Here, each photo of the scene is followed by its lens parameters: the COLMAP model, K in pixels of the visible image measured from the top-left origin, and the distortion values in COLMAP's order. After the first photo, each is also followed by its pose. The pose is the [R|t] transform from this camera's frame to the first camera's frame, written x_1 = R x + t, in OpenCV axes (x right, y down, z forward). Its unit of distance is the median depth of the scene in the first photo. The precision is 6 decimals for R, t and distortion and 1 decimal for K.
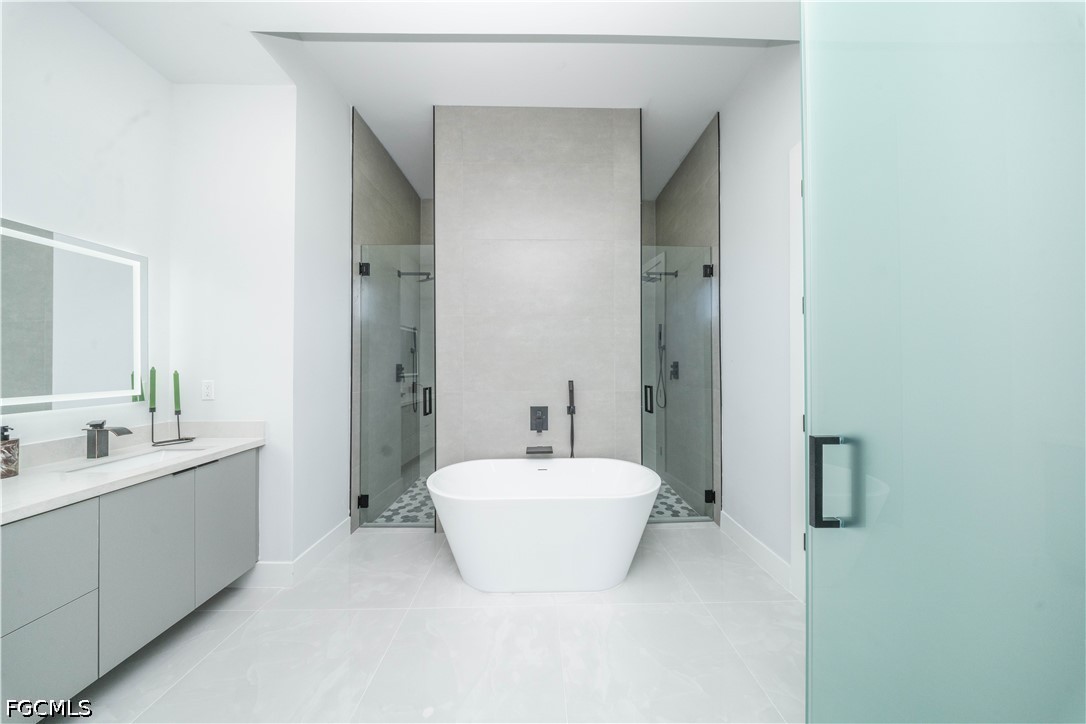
lens RADIAL K [[317.6, 0, 543.0], [0, 317.6, 362.0], [0, 0, 1]] dist [0.000366, 0.000022]
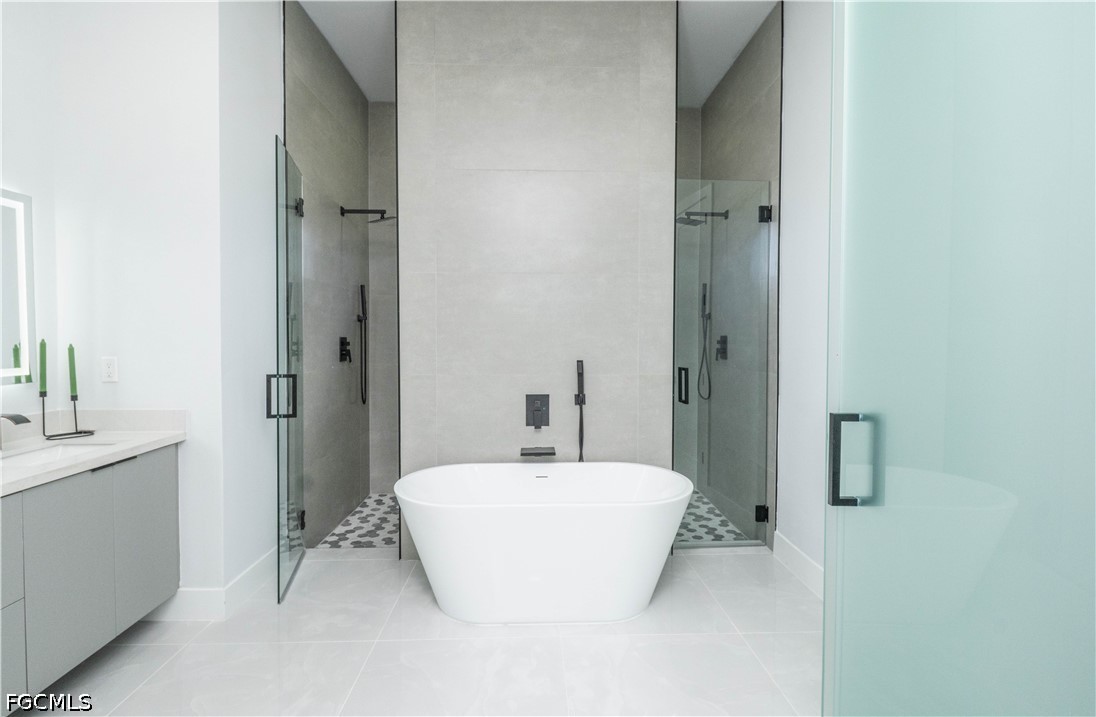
lens RADIAL K [[483.0, 0, 541.9], [0, 483.0, 353.1], [0, 0, 1]] dist [-0.002371, -0.000292]
pose [[0.999963, 0.004439, 0.007423, -0.010603], [-0.004701, 0.999354, 0.035635, 0.001571], [-0.007260, -0.035669, 0.999337, -0.137966]]
